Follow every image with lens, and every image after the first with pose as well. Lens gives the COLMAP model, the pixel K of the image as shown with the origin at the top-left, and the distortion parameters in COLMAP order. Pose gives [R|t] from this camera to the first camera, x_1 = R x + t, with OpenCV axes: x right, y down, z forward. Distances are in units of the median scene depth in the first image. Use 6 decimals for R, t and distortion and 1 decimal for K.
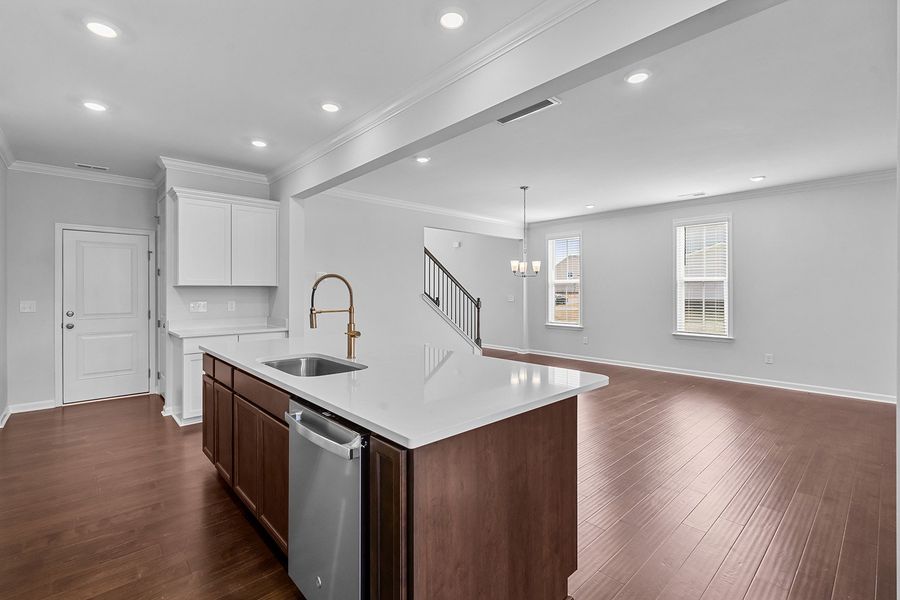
lens RADIAL K [[403.6, 0, 443.6], [0, 403.6, 292.9], [0, 0, 1]] dist [0.004767, -0.000420]
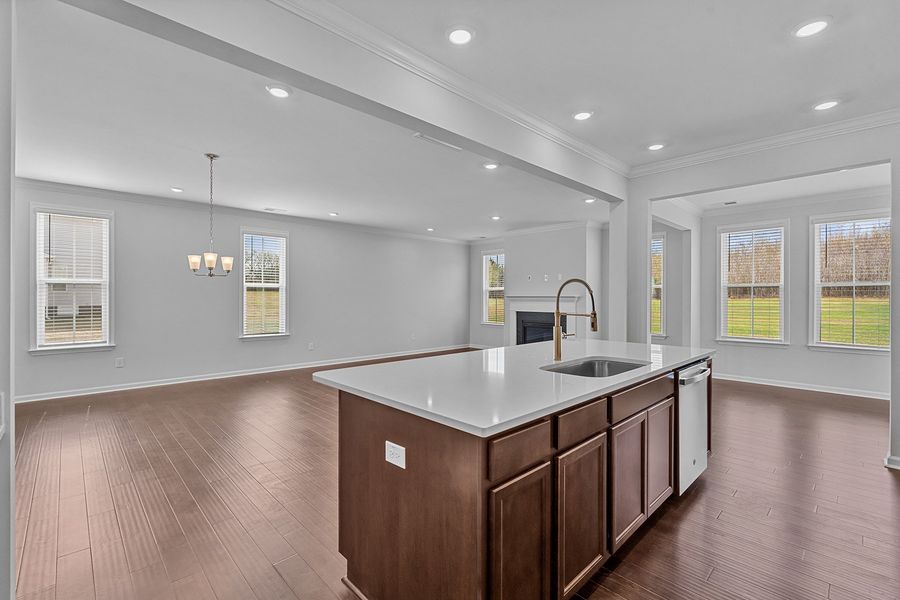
lens RADIAL K [[403.6, 0, 451.7], [0, 403.6, 295.1], [0, 0, 1]] dist [0.004767, -0.000420]
pose [[-0.022157, 0.001813, 0.999753, -0.413515], [0.002151, 0.999996, -0.001766, -0.001119], [-0.999752, 0.002111, -0.022161, 0.422442]]
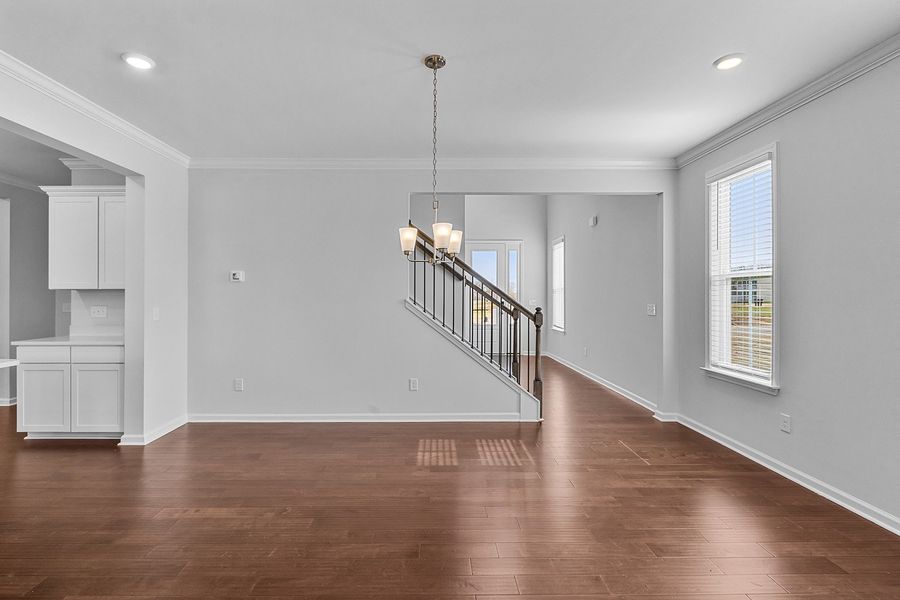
lens RADIAL K [[403.6, 0, 451.7], [0, 403.6, 296.3], [0, 0, 1]] dist [0.004767, -0.000420]
pose [[0.749590, 0.002386, -0.661898, 0.365637], [-0.004169, 0.999991, -0.001116, -0.002244], [0.661889, 0.003596, 0.749593, 0.499125]]
